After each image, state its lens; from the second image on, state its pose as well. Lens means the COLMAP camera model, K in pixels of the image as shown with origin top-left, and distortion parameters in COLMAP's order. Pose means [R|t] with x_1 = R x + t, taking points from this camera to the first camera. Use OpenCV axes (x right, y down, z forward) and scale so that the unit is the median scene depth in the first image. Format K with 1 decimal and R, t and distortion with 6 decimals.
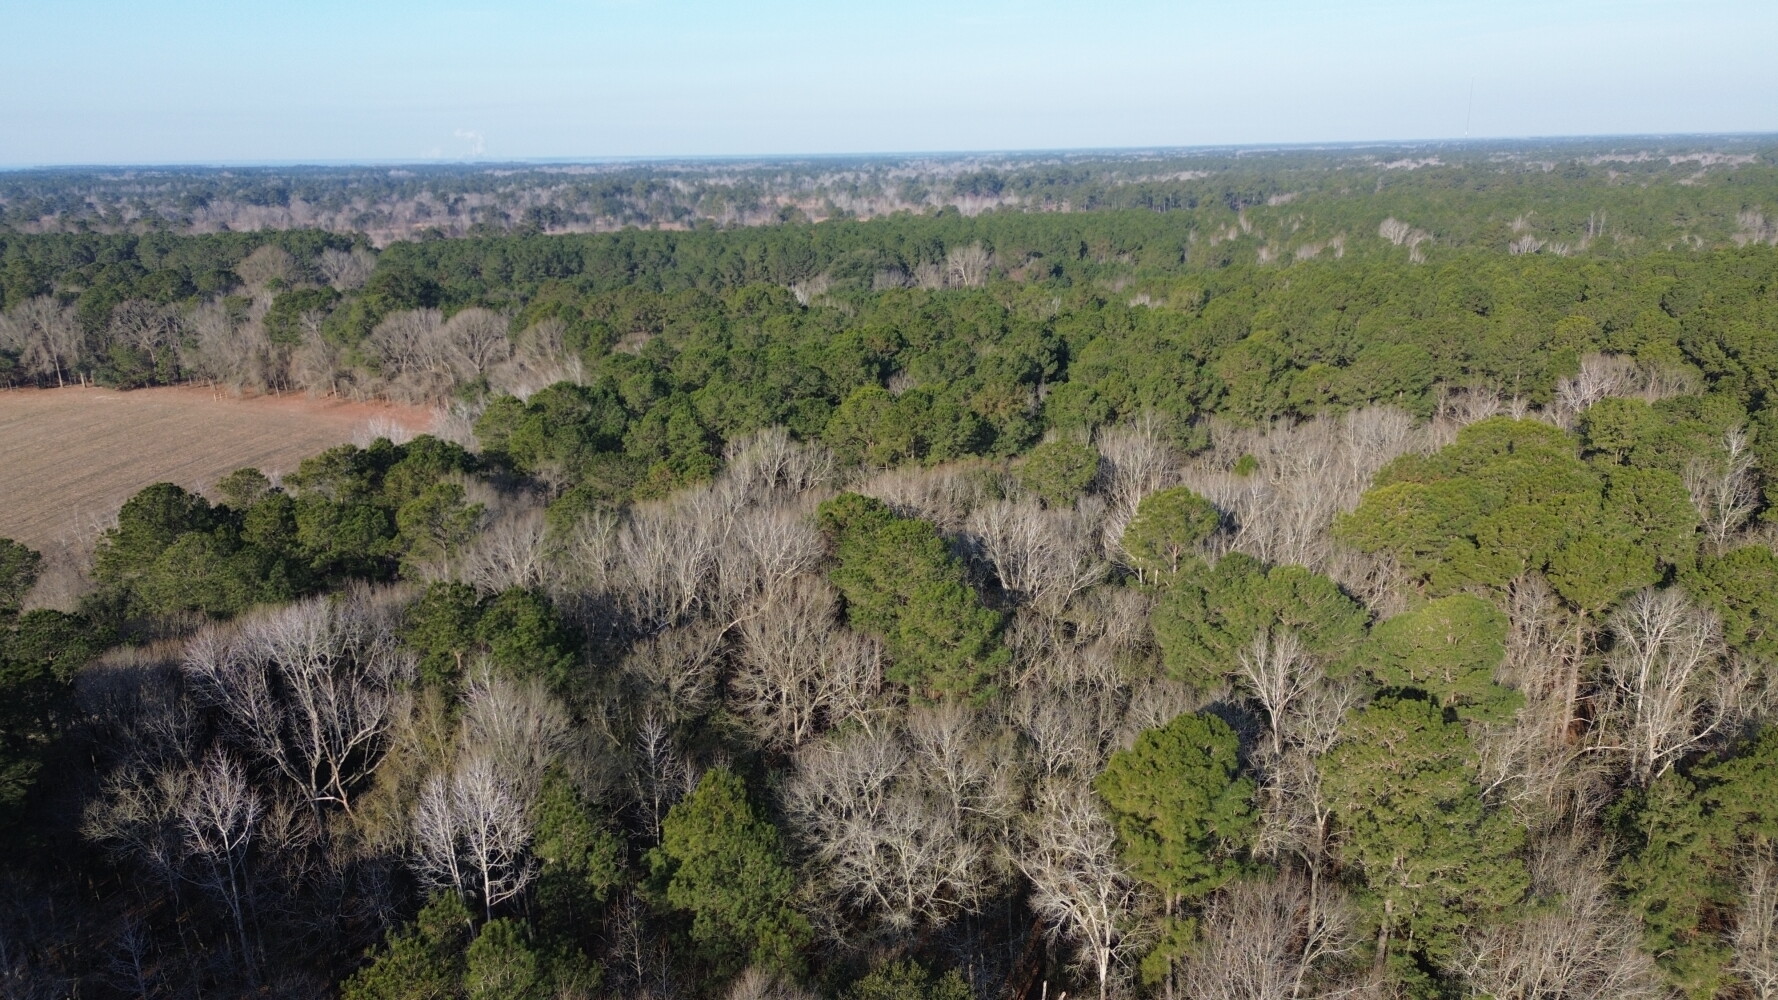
lens RADIAL K [[1216.0, 0, 889.0], [0, 1216.0, 500.0], [0, 0, 1]] dist [0.100407, -0.103072]
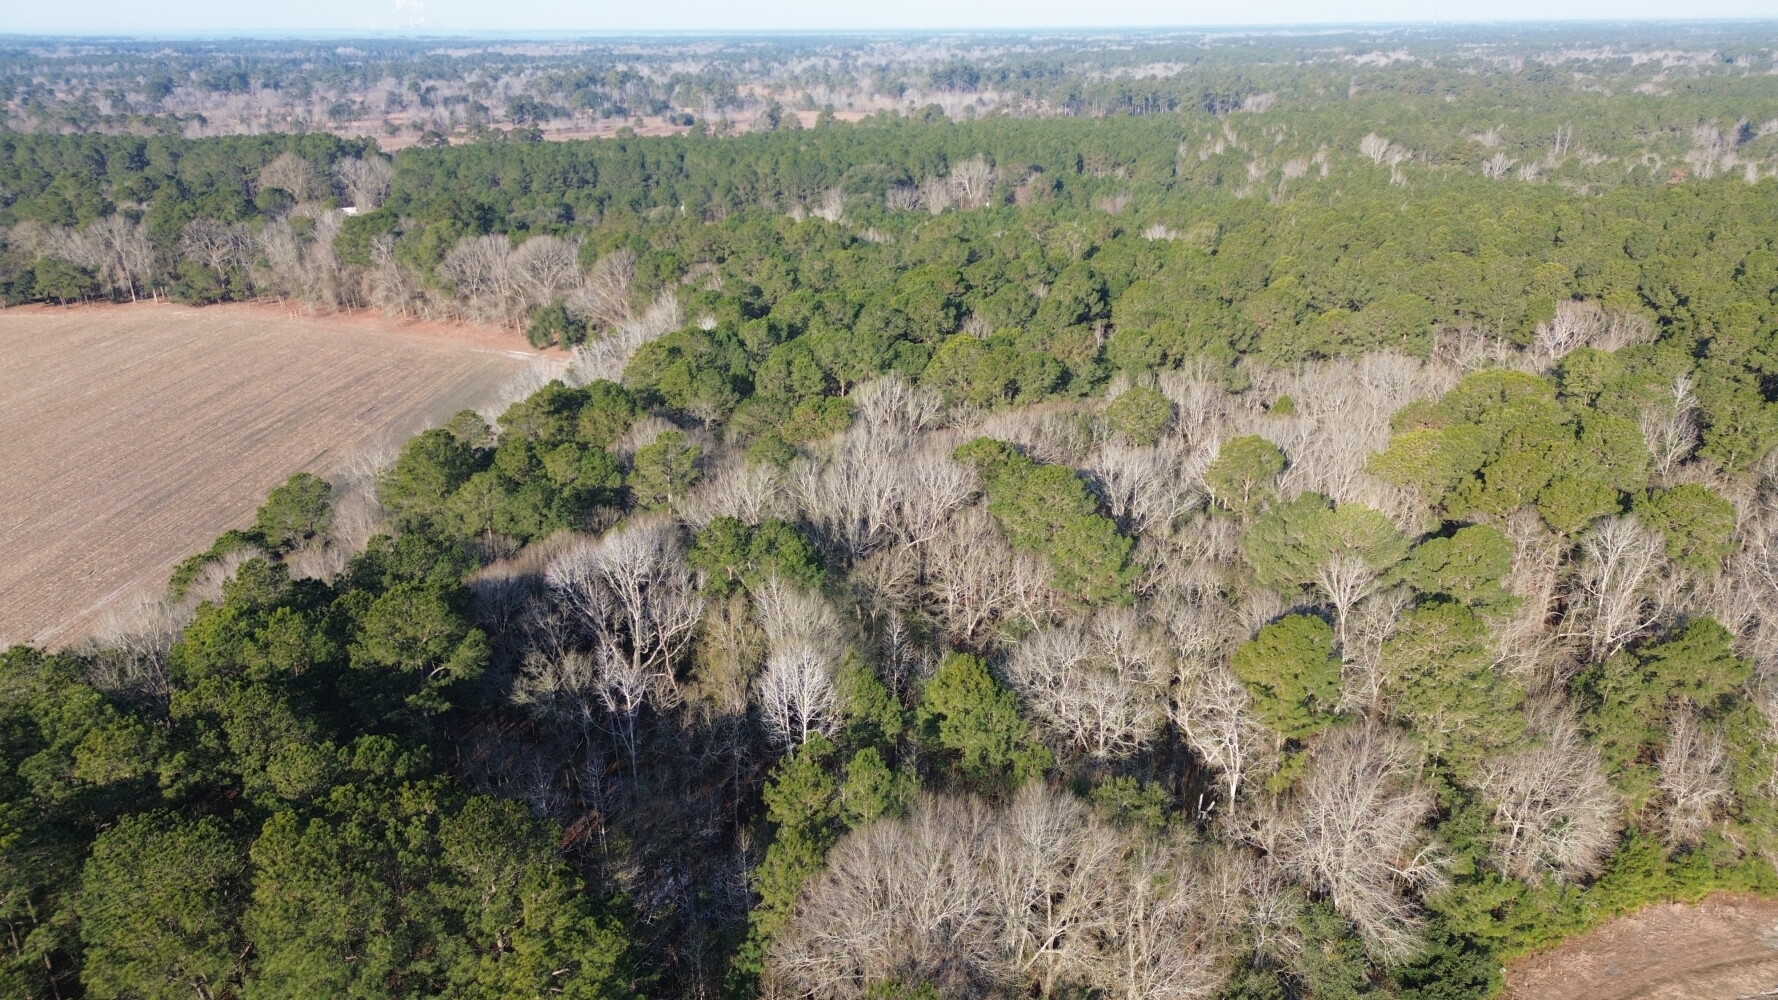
lens RADIAL K [[1216.0, 0, 889.0], [0, 1216.0, 500.0], [0, 0, 1]] dist [0.100407, -0.103072]
pose [[0.999377, -0.001623, 0.035248, -0.101935], [-0.001537, 0.995992, 0.089430, -0.031089], [-0.035252, -0.089429, 0.995369, -0.143656]]
